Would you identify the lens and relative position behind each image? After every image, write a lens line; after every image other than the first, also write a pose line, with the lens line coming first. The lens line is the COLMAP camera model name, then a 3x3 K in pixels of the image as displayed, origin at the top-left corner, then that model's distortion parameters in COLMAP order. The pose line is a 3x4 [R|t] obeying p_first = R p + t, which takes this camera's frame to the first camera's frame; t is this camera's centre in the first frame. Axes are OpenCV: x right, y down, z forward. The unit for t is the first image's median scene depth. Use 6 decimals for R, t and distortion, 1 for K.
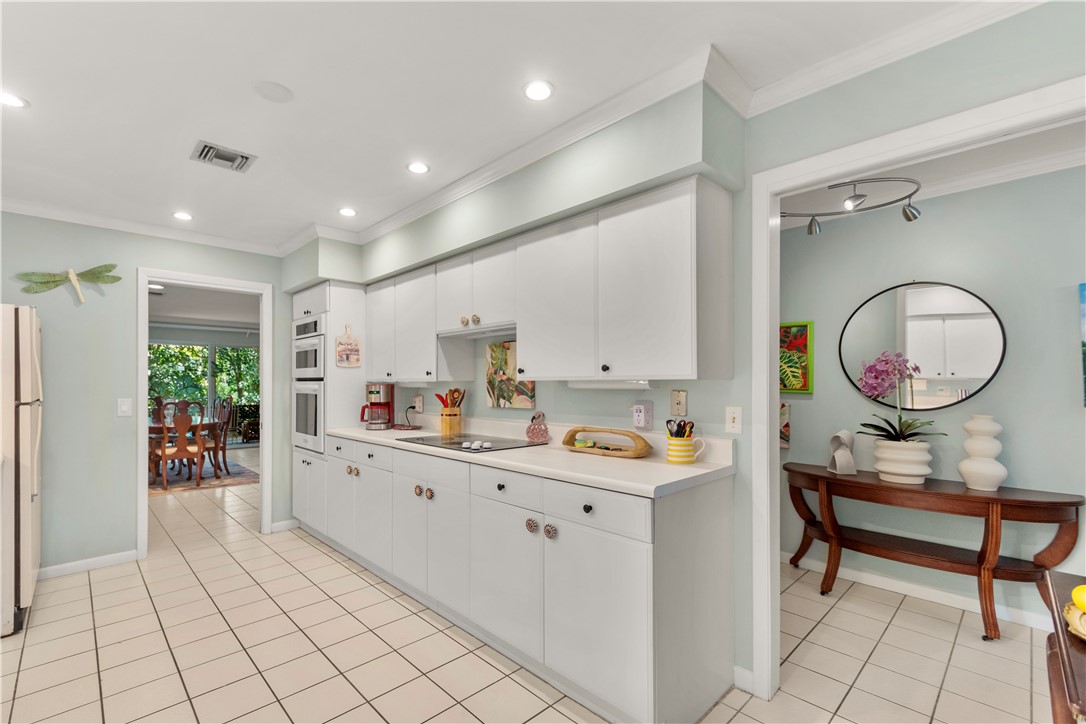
lens RADIAL K [[478.9, 0, 514.8], [0, 478.9, 382.1], [0, 0, 1]] dist [0.010496, -0.000198]
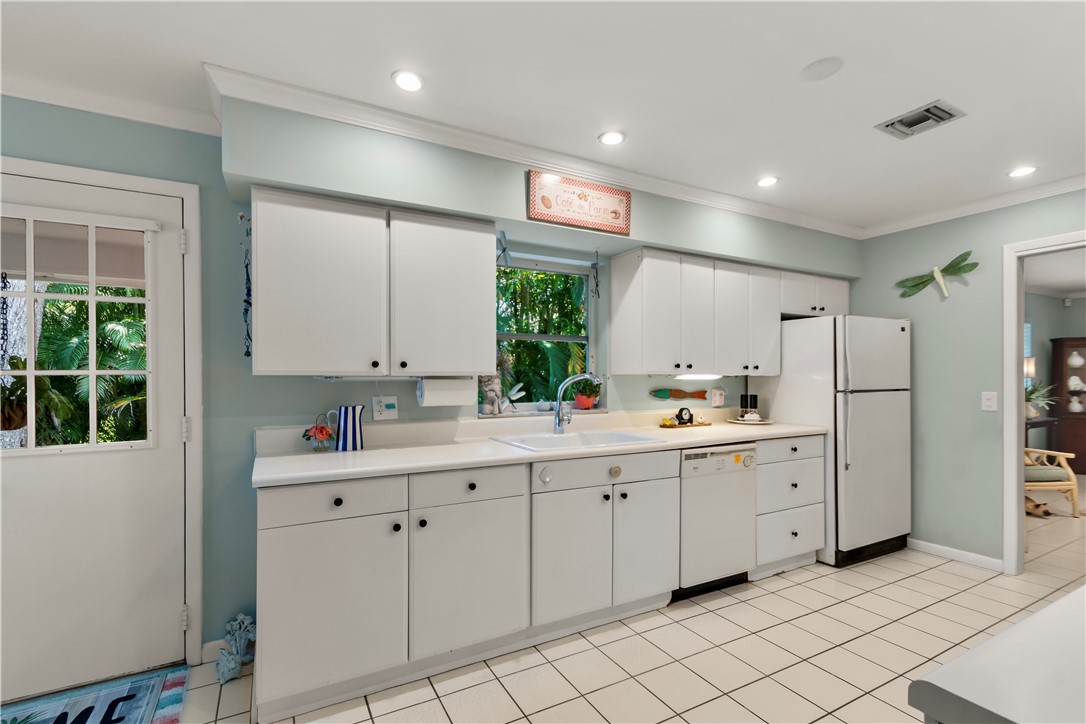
lens RADIAL K [[479.5, 0, 520.4], [0, 479.5, 375.6], [0, 0, 1]] dist [0.001761, -0.000431]
pose [[-0.275910, 0.003363, -0.961178, 0.345518], [0.002964, 0.999992, 0.002648, -0.002554], [0.961179, -0.002118, -0.275918, 0.419619]]
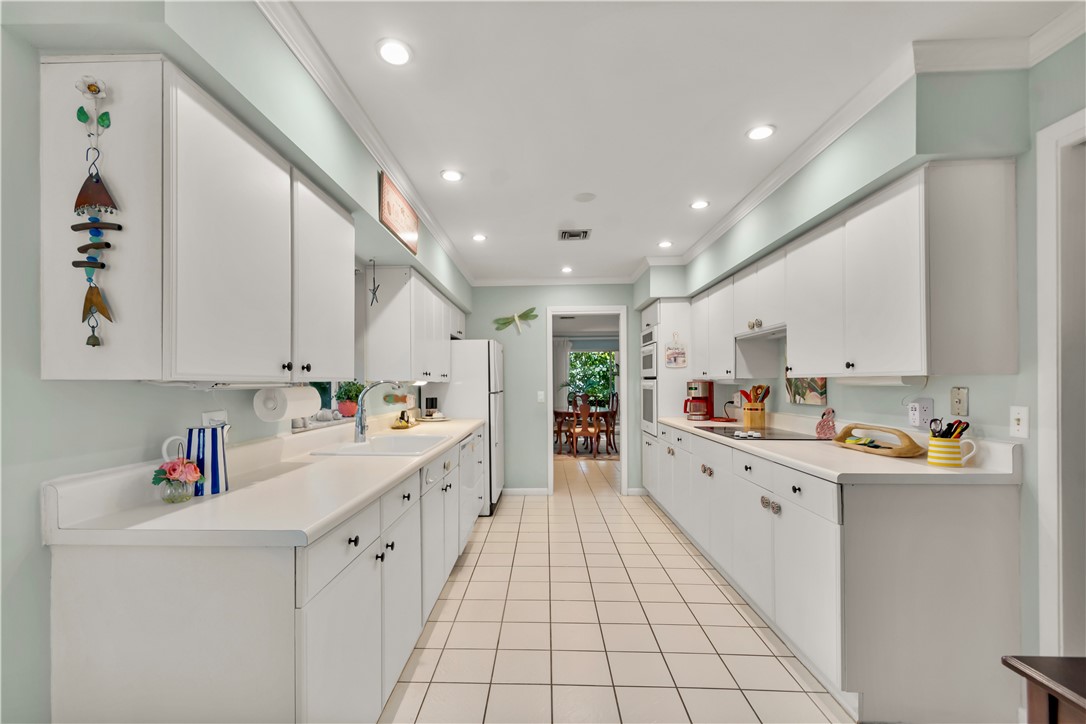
lens RADIAL K [[478.9, 0, 514.8], [0, 478.9, 382.1], [0, 0, 1]] dist [0.010496, -0.000198]
pose [[0.690088, -0.002883, -0.723720, 0.286169], [0.006626, 0.999975, 0.002335, 0.000059], [0.723695, -0.006407, 0.690090, -0.152481]]
